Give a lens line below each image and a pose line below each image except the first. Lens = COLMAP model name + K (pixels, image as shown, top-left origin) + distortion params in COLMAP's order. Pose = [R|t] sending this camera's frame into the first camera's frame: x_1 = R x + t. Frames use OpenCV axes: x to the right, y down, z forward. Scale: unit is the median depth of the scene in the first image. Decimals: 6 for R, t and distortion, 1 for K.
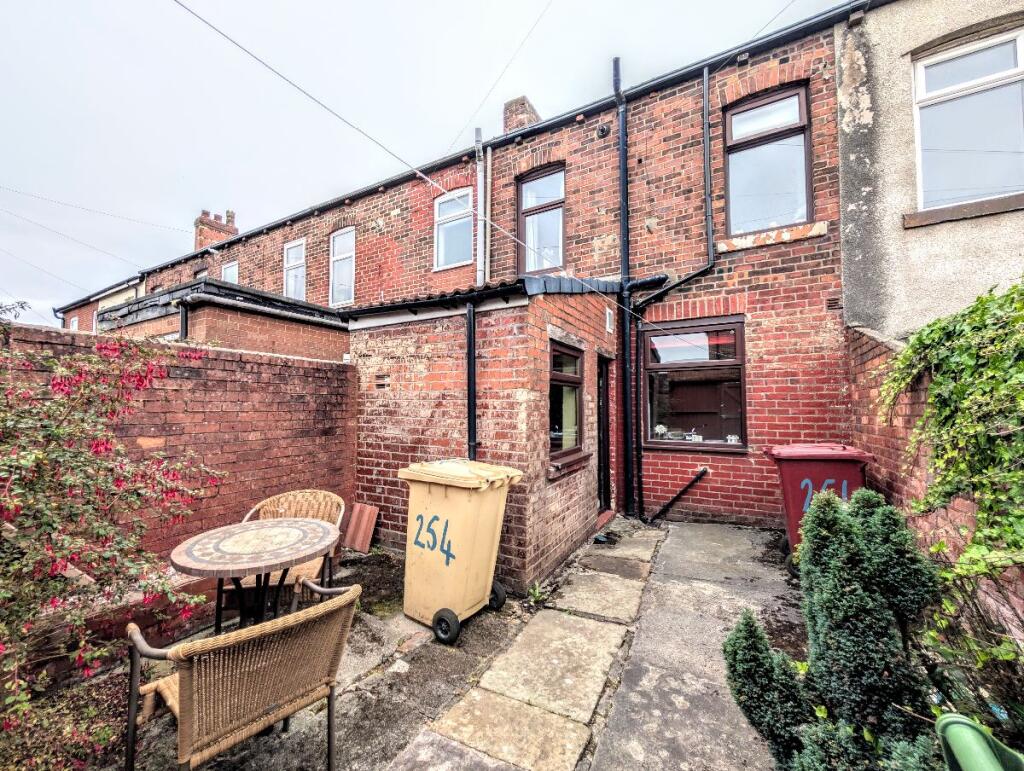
lens RADIAL K [[390.5, 0, 513.1], [0, 390.5, 389.5], [0, 0, 1]] dist [-0.000019, -0.000031]
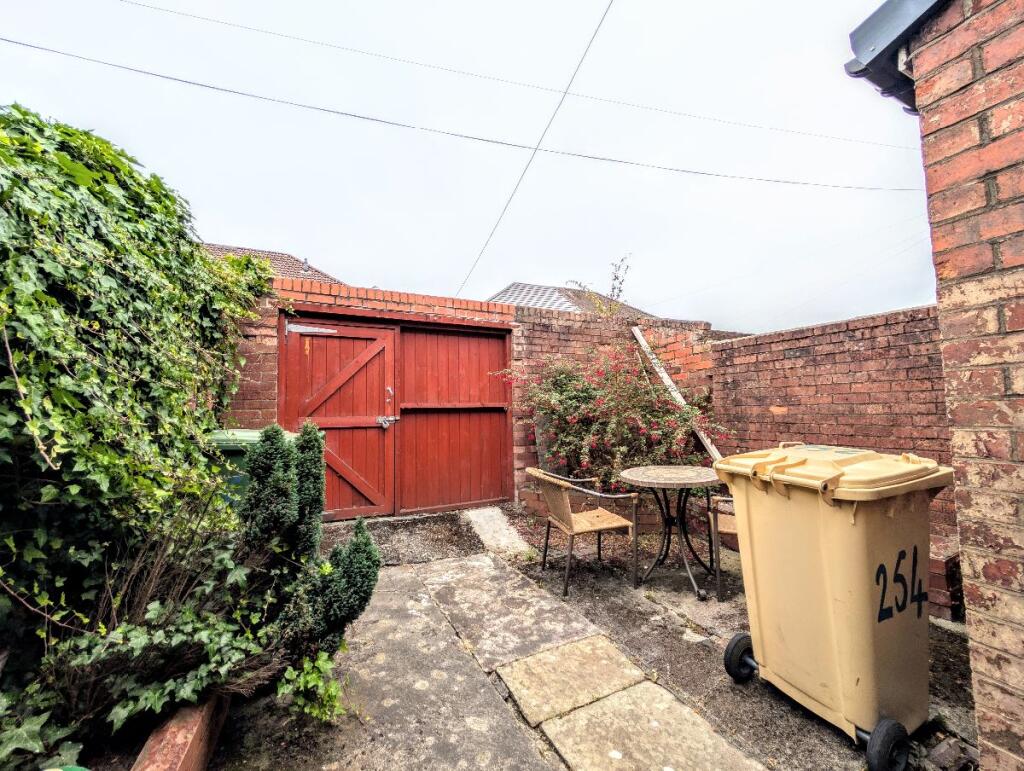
lens RADIAL K [[390.5, 0, 511.1], [0, 390.5, 386.4], [0, 0, 1]] dist [-0.000019, -0.000031]
pose [[-0.573484, -0.045492, -0.817953, 0.584741], [0.050305, 0.994617, -0.090588, 0.116337], [0.817671, -0.093098, -0.568108, 0.915375]]
